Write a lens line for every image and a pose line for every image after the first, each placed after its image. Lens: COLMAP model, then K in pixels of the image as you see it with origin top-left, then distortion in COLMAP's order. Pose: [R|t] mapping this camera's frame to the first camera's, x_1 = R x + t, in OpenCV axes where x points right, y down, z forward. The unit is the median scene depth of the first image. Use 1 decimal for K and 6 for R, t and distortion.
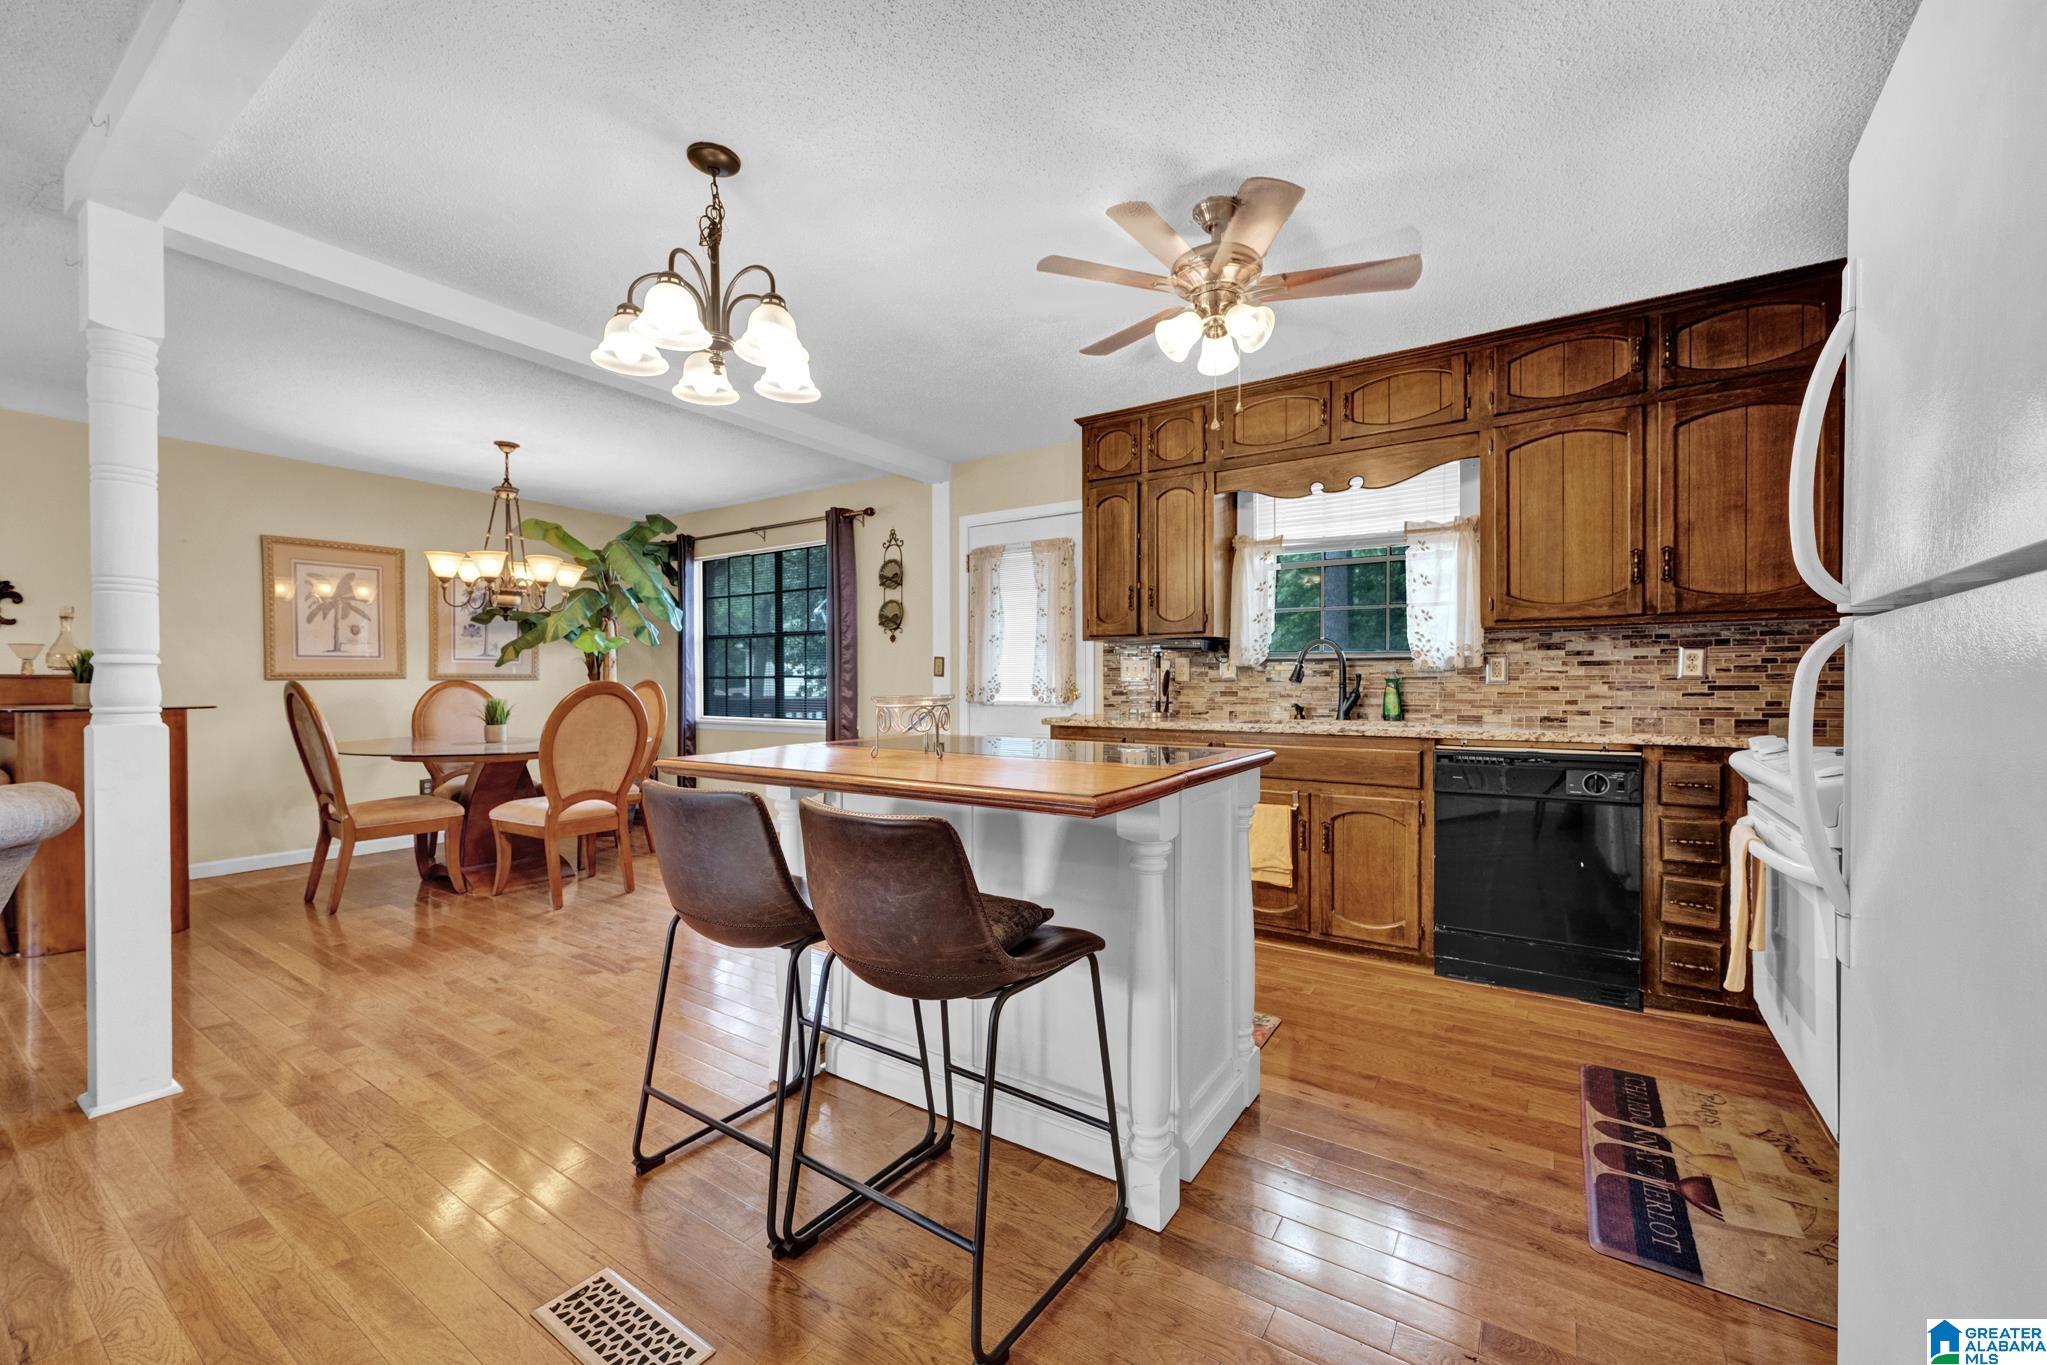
lens RADIAL K [[808.8, 0, 1022.6], [0, 808.8, 690.9], [0, 0, 1]] dist [0.001033, -0.000135]
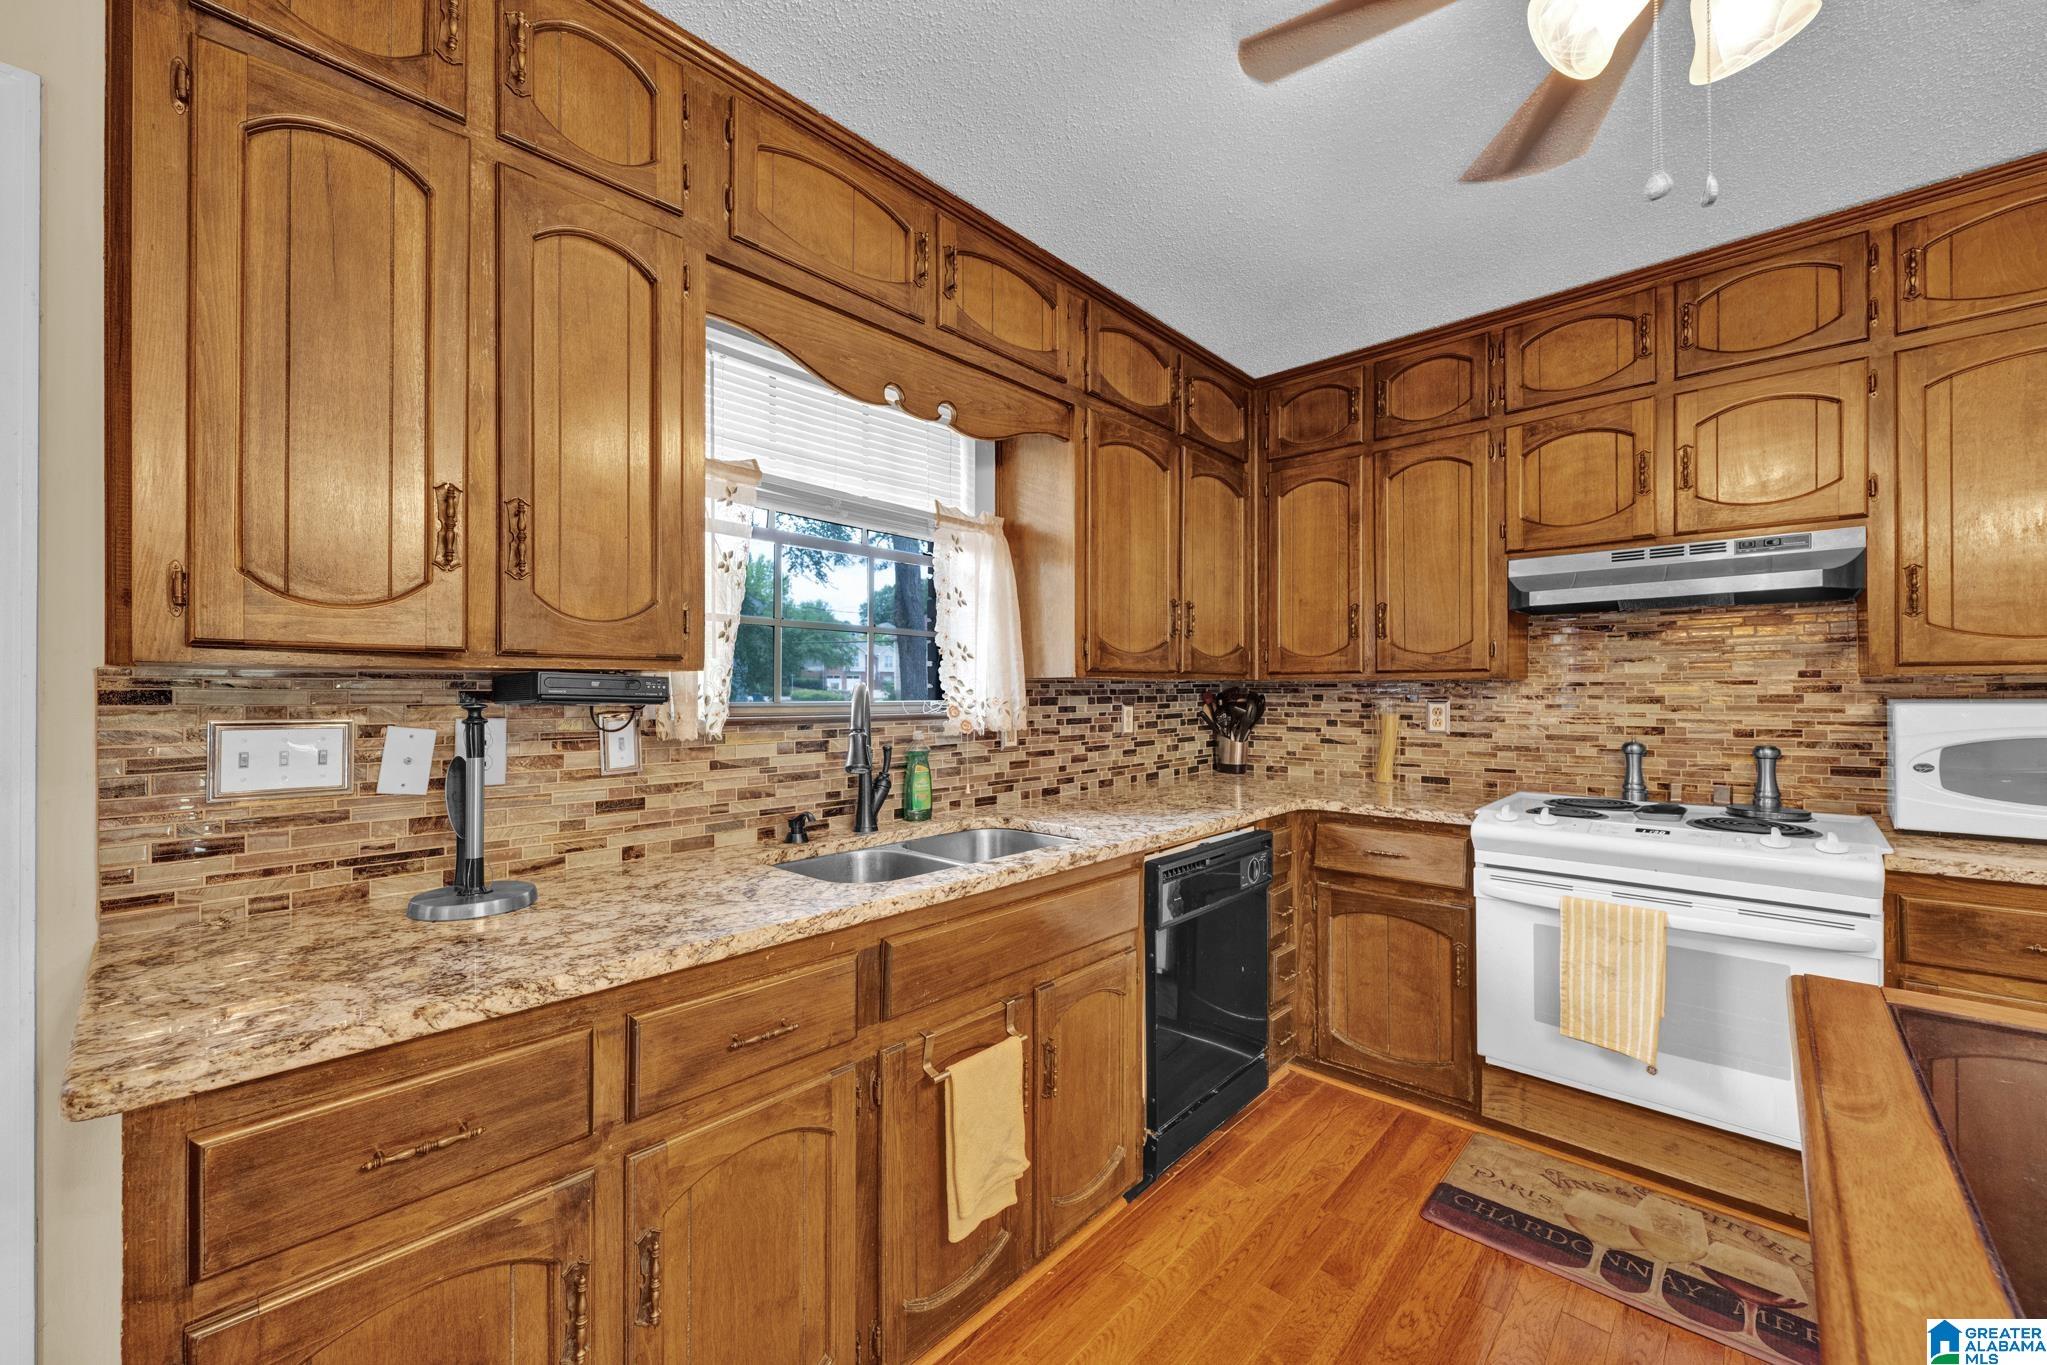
lens RADIAL K [[808.8, 0, 1022.6], [0, 808.8, 690.9], [0, 0, 1]] dist [0.001033, -0.000135]
pose [[0.151644, 0.000902, 0.988435, -0.156274], [0.010769, 0.999939, -0.002565, -0.067080], [-0.988376, 0.011033, 0.151625, 0.958682]]
